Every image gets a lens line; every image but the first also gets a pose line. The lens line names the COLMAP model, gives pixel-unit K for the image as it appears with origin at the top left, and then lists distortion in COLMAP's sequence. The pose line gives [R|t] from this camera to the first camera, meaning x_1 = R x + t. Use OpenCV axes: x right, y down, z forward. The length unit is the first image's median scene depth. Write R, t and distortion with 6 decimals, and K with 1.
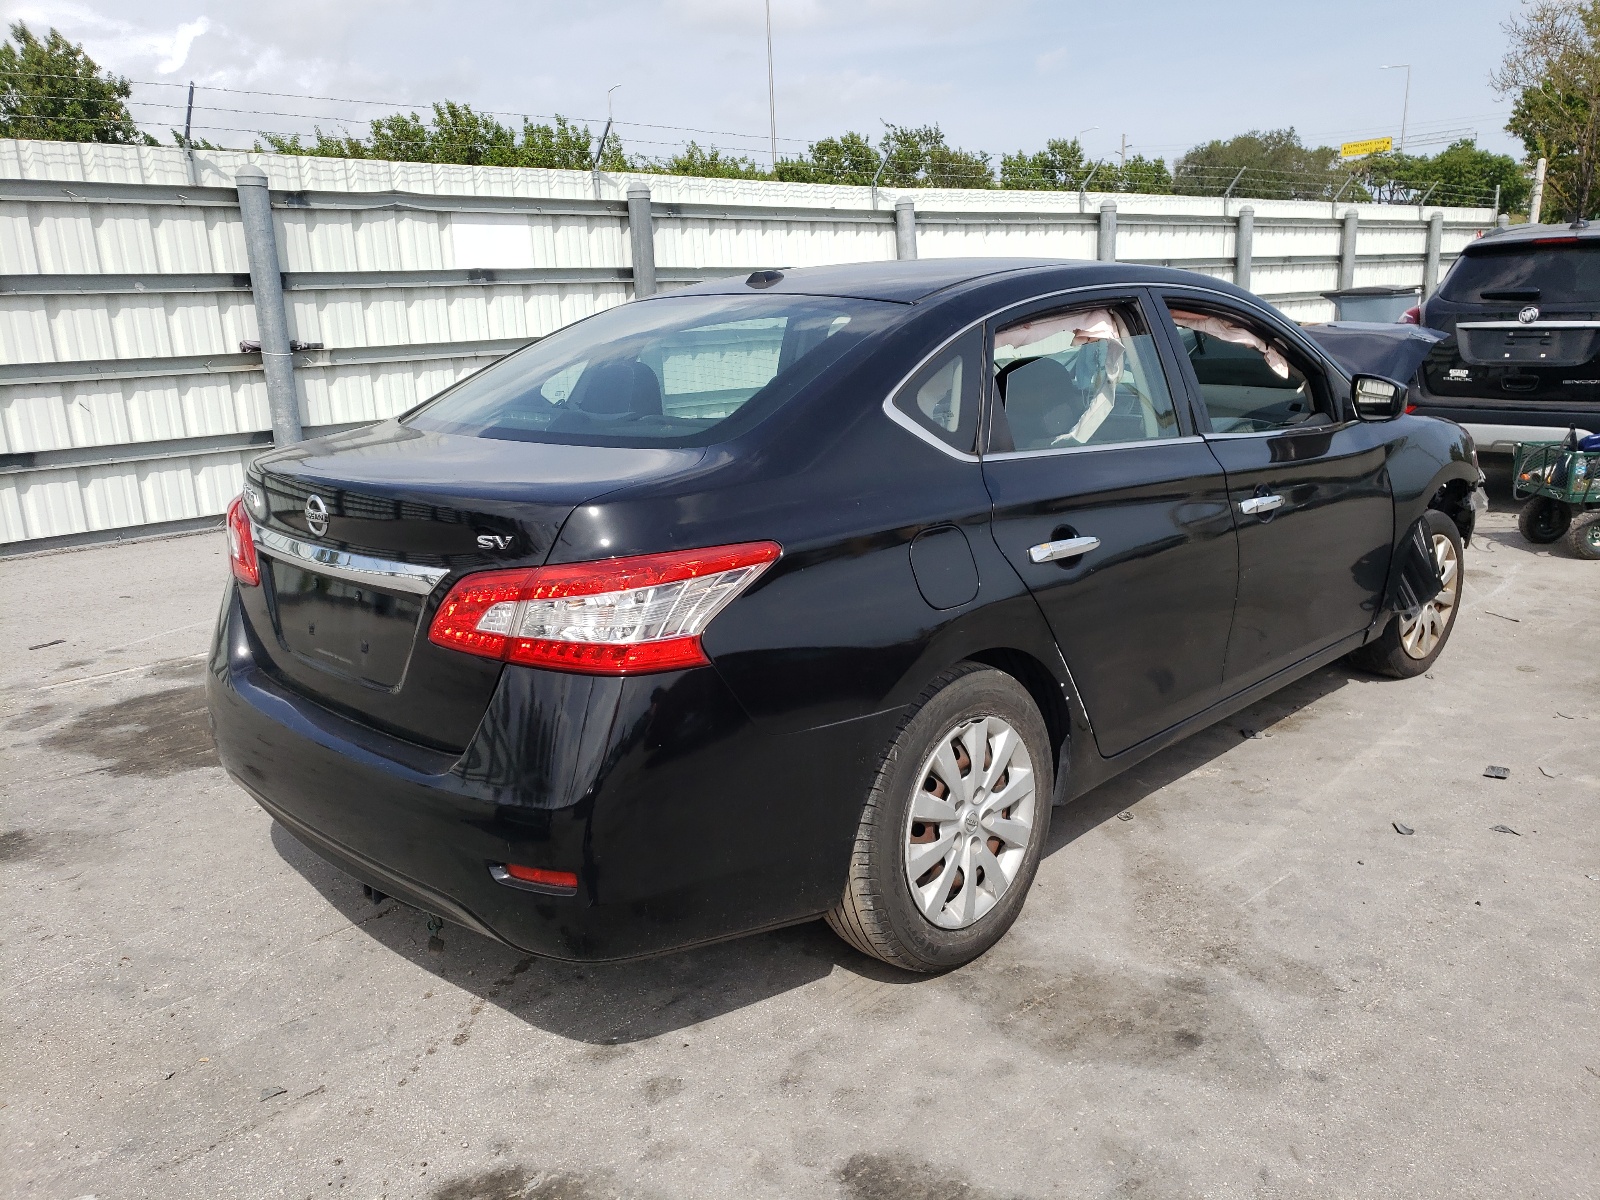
lens RADIAL K [[1255.8, 0, 800.0], [0, 1255.8, 600.0], [0, 0, 1]] dist [0.002375, 0.000132]
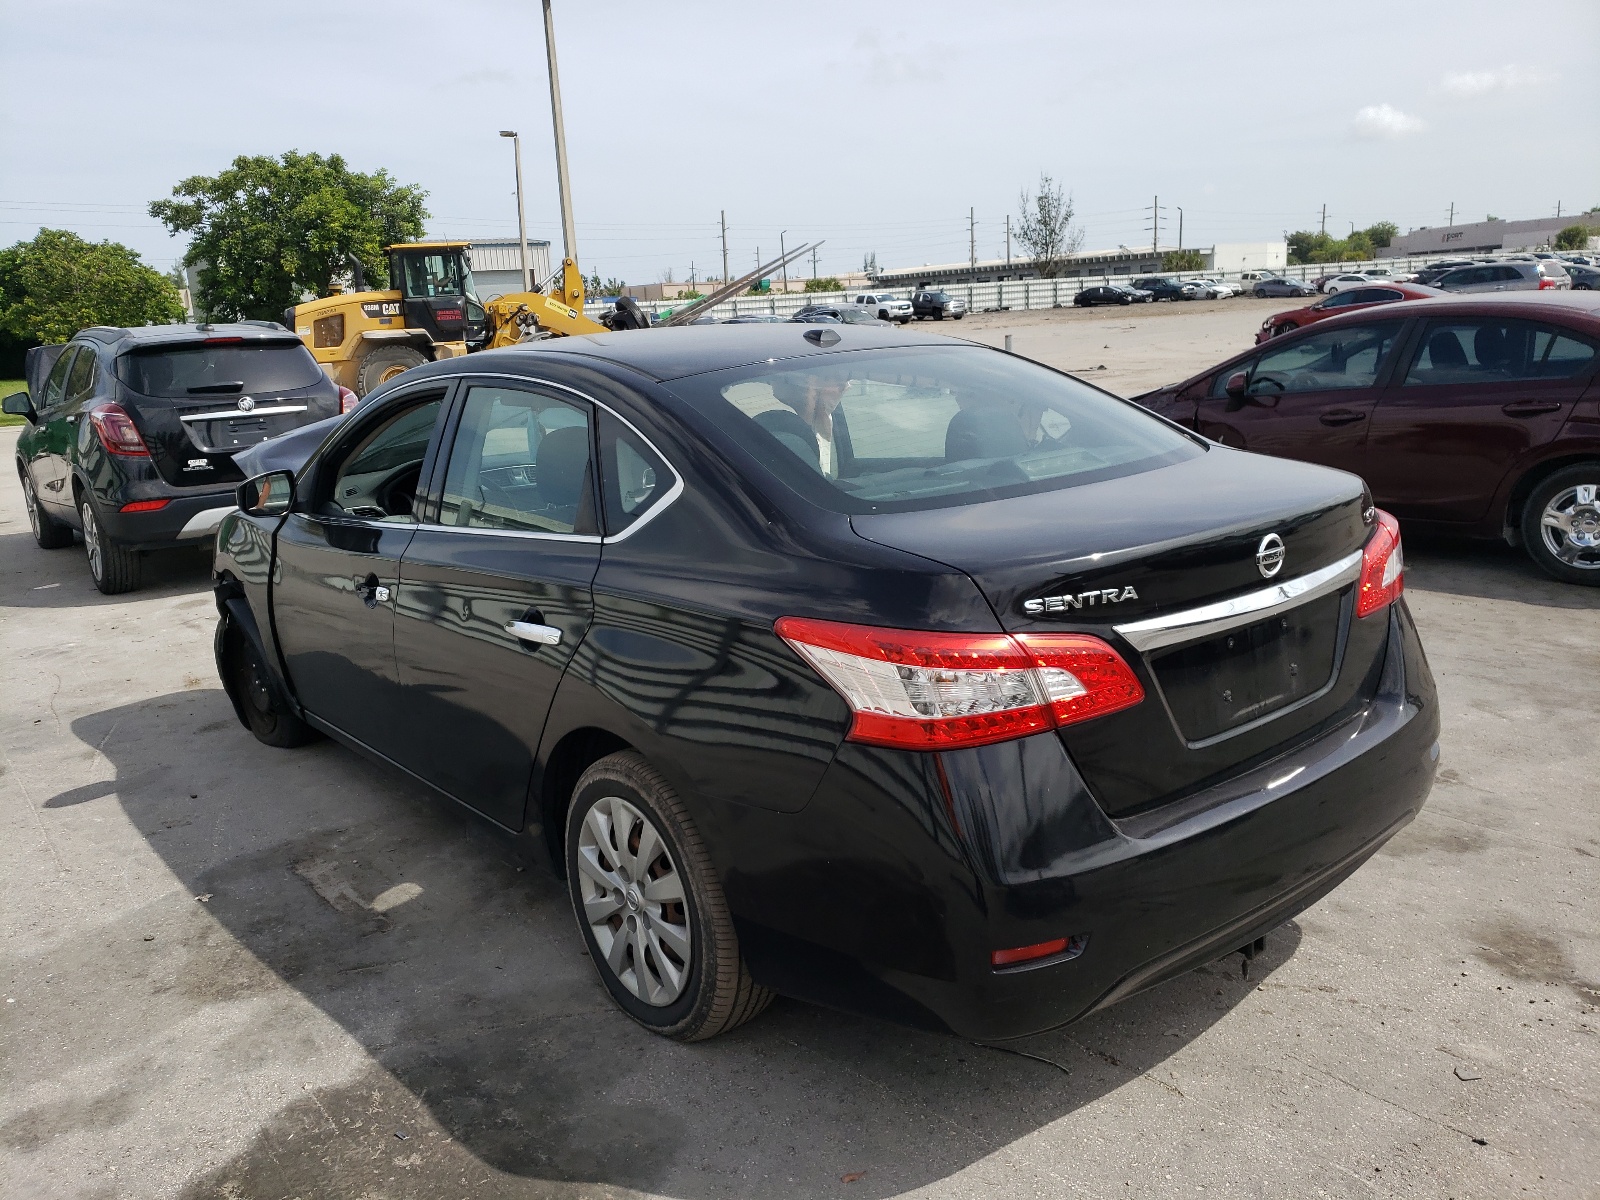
lens RADIAL K [[1207.1, 0, 800.0], [0, 1207.1, 600.0], [0, 0, 1]] dist [0.028271, 0.003427]
pose [[0.137395, -0.204740, 0.969125, -1.116177], [0.286664, 0.944753, 0.158950, -0.242459], [-0.948128, 0.255975, 0.188496, 0.978019]]
